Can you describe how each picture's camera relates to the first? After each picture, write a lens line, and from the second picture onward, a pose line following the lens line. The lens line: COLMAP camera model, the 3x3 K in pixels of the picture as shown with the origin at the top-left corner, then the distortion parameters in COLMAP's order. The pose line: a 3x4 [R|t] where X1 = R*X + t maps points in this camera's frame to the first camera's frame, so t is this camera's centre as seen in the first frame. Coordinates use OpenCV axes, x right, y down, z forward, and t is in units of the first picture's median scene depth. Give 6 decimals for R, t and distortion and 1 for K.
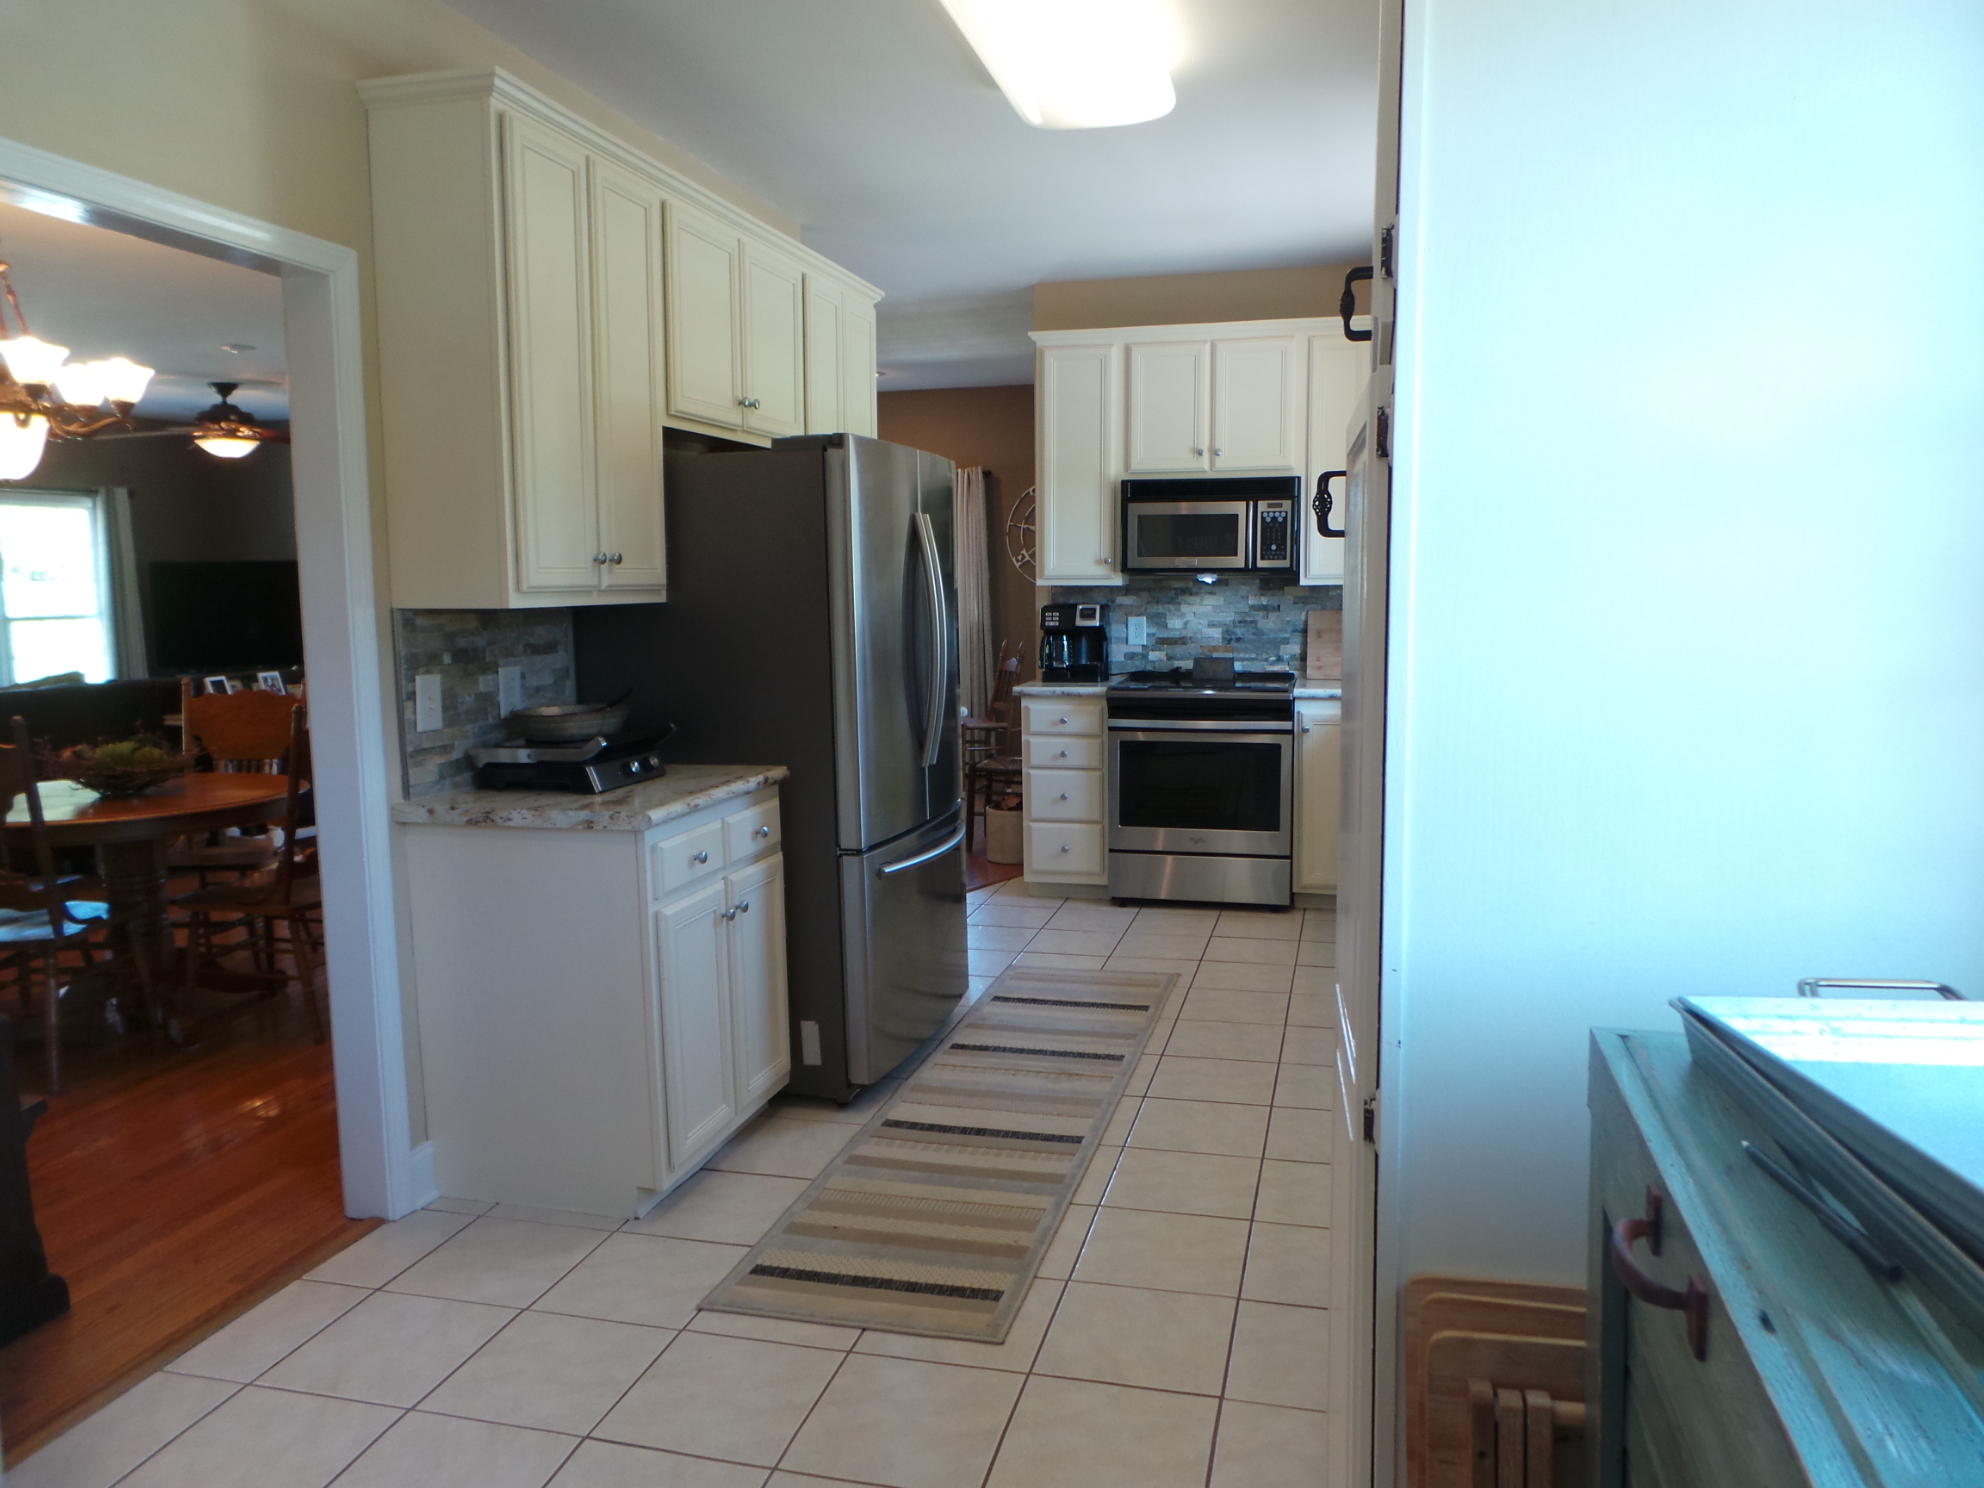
lens RADIAL K [[1349.5, 0, 992.0], [0, 1349.5, 744.0], [0, 0, 1]] dist [0.000147, 0.004609]
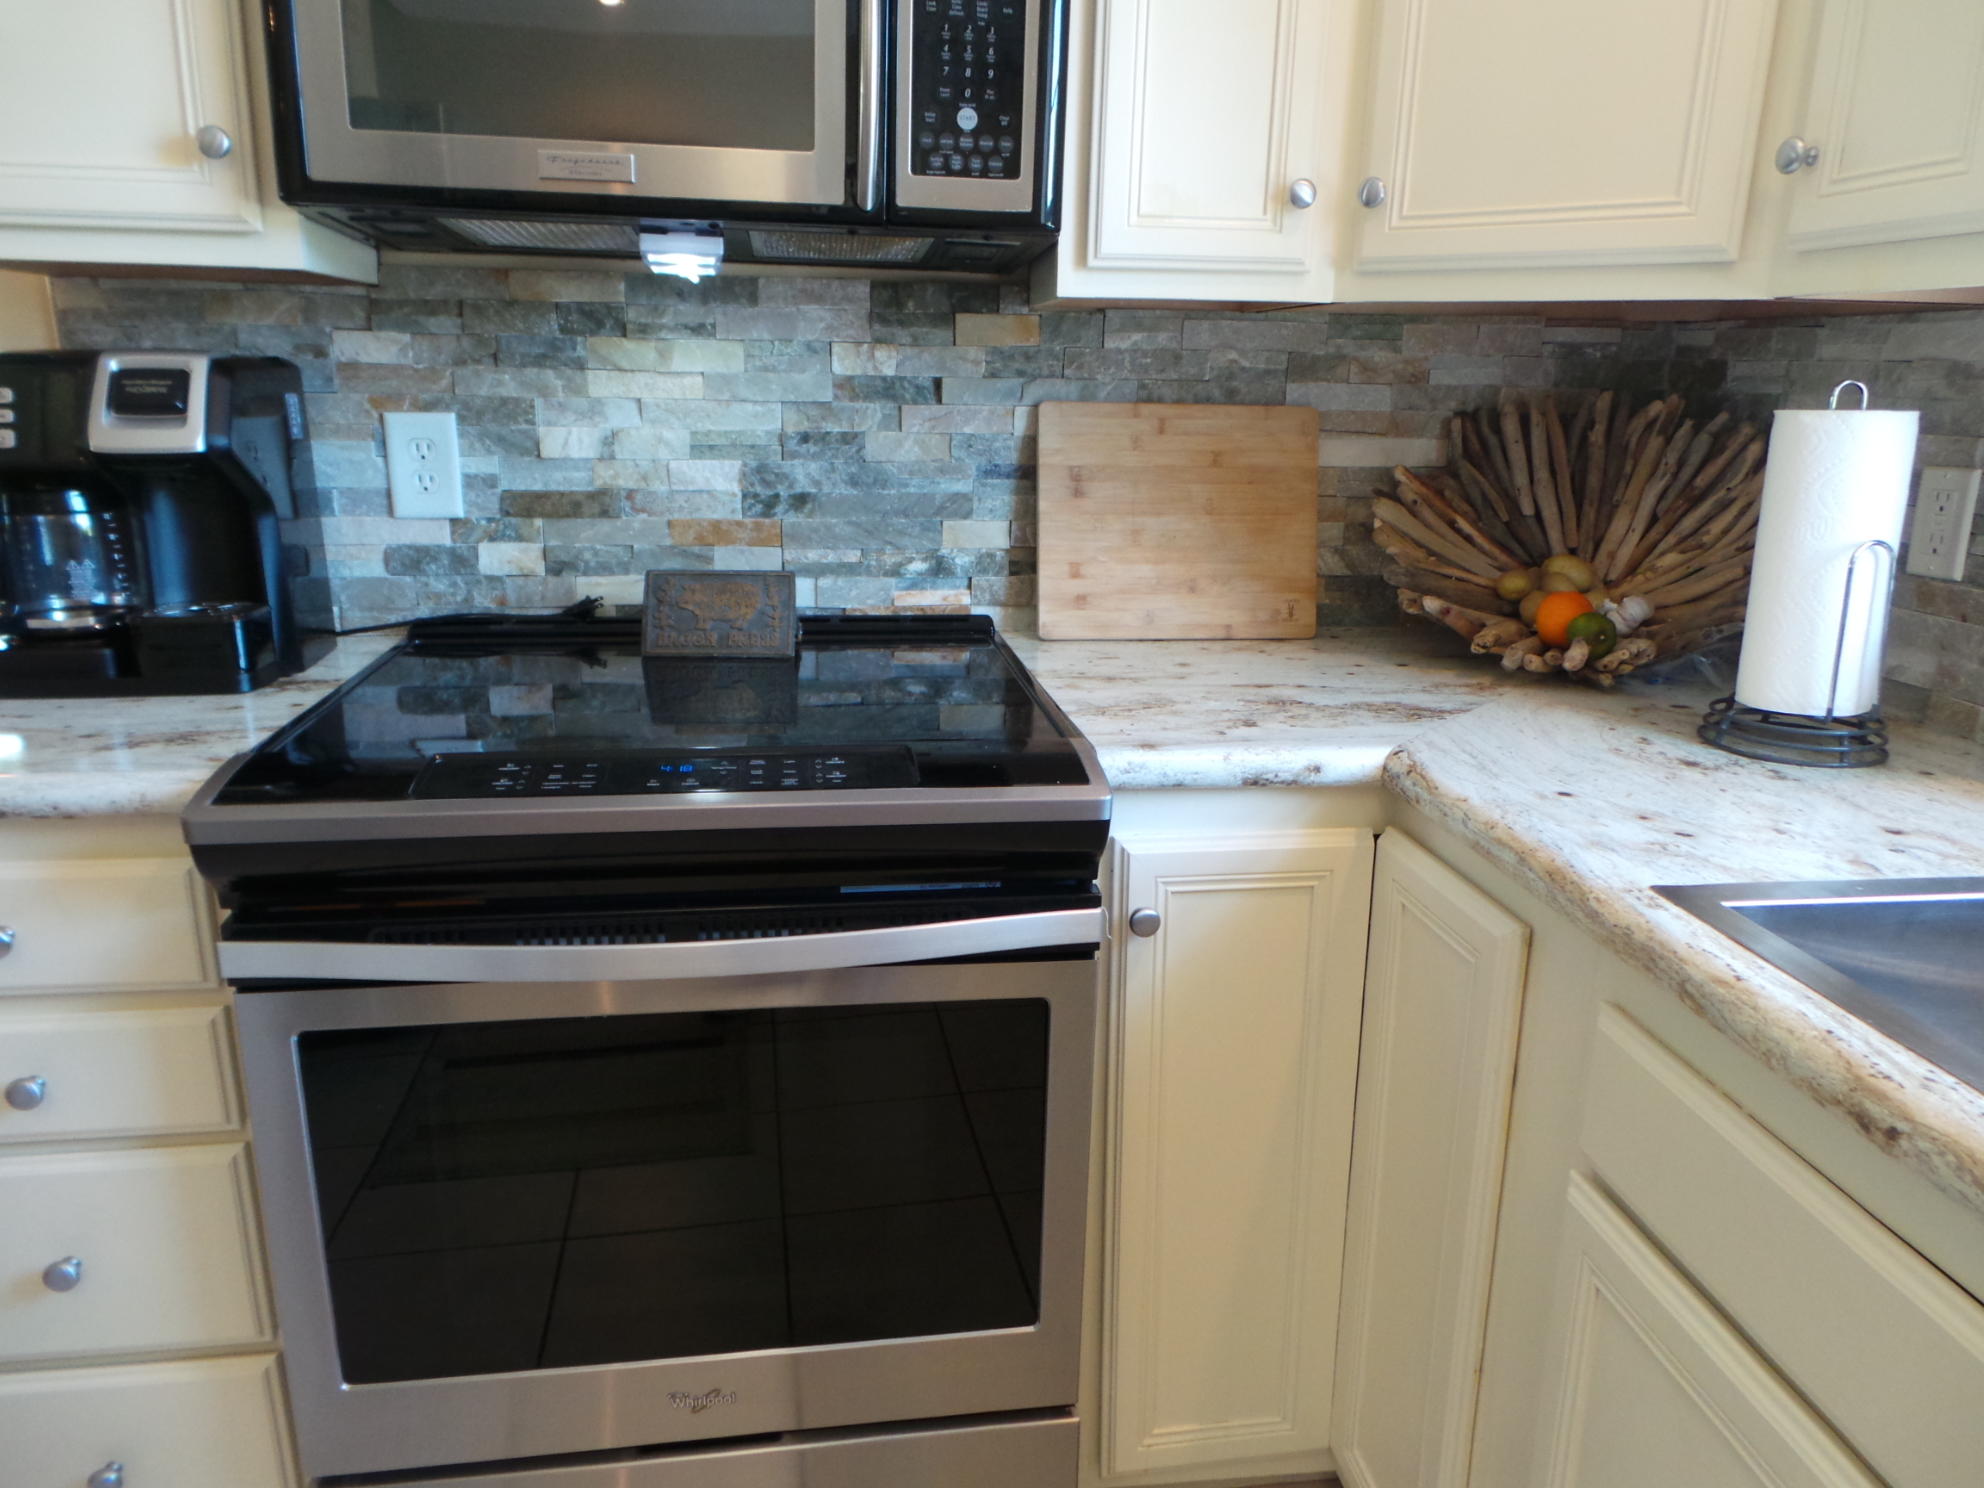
lens RADIAL K [[1349.5, 0, 992.0], [0, 1349.5, 744.0], [0, 0, 1]] dist [0.000147, 0.004609]
pose [[0.924741, -0.074014, 0.373331, 0.110372], [0.017978, 0.988309, 0.151404, -0.069587], [-0.380173, -0.133297, 0.915260, 0.721515]]
